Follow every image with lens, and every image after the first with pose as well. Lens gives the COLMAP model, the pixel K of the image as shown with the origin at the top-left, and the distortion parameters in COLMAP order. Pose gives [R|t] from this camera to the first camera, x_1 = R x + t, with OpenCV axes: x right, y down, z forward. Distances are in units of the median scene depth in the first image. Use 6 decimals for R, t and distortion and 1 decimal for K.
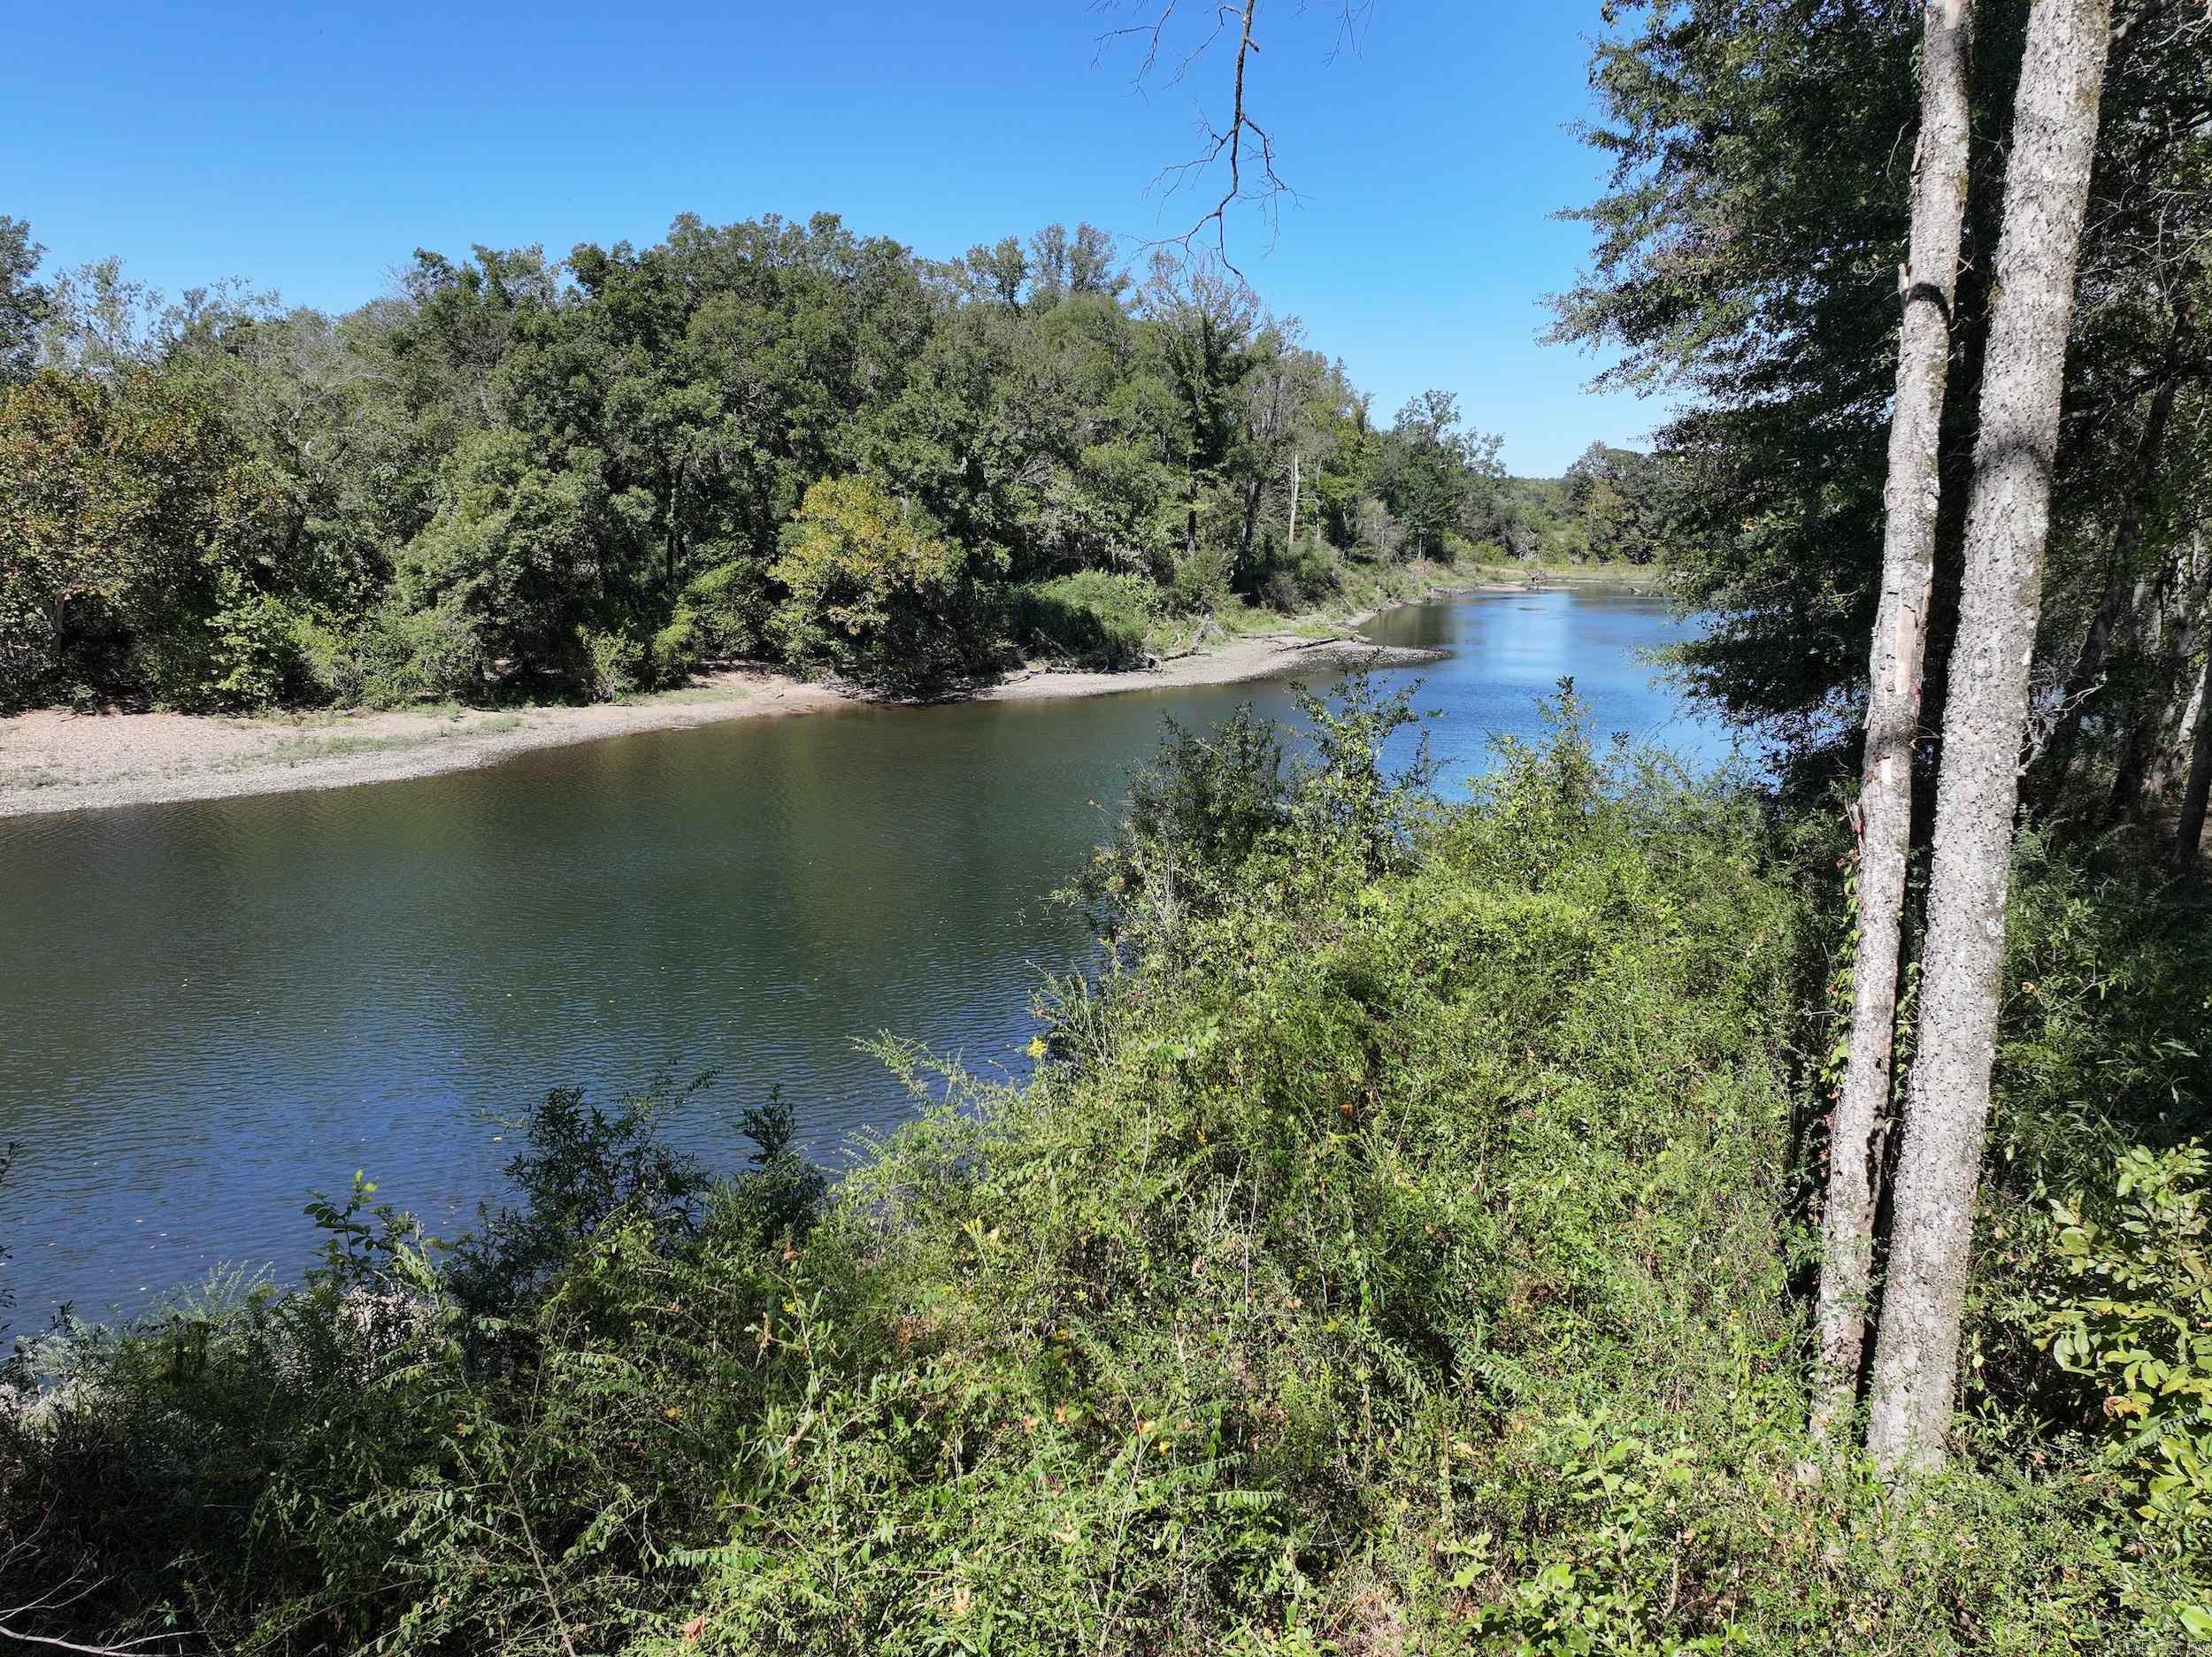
lens RADIAL K [[1693.1, 0, 1106.0], [0, 1693.1, 828.5], [0, 0, 1]] dist [-0.007341, 0.000580]
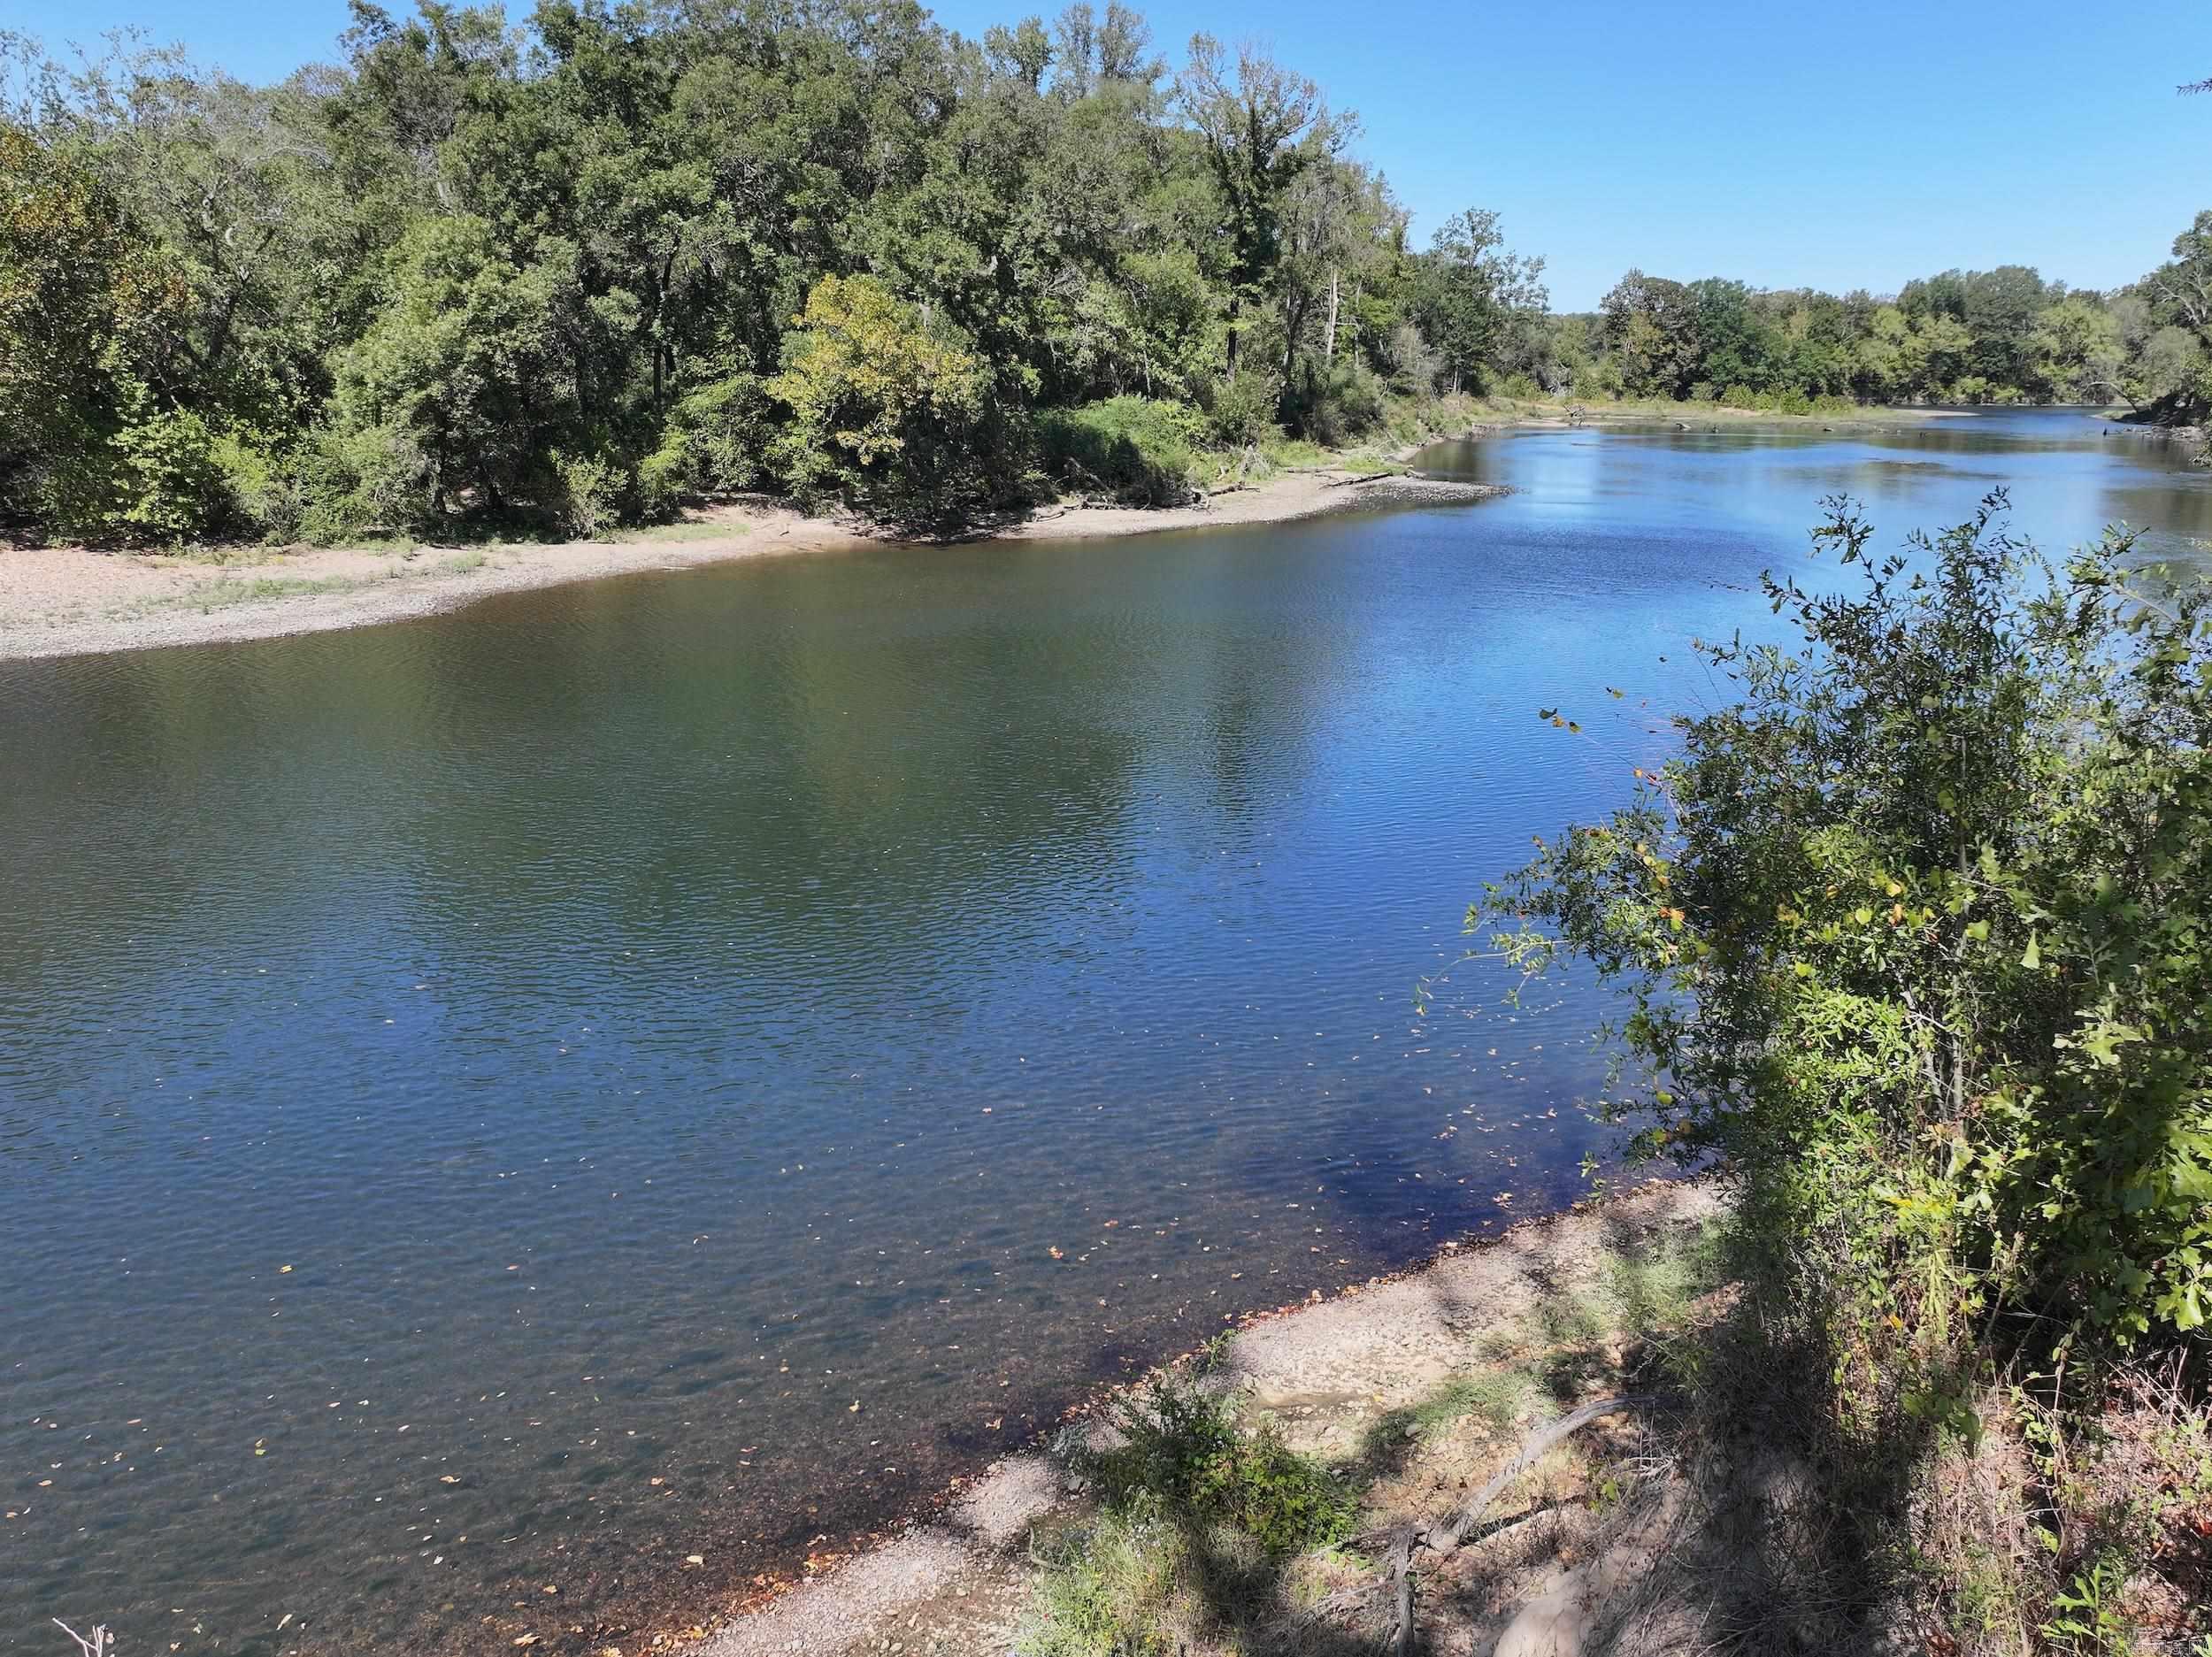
lens RADIAL K [[1693.1, 0, 1106.0], [0, 1693.1, 828.5], [0, 0, 1]] dist [-0.007341, 0.000580]
pose [[0.999992, 0.004080, -0.000371, -0.024121], [-0.004029, 0.995831, 0.091130, -0.005968], [0.000741, -0.091128, 0.995839, 0.107579]]
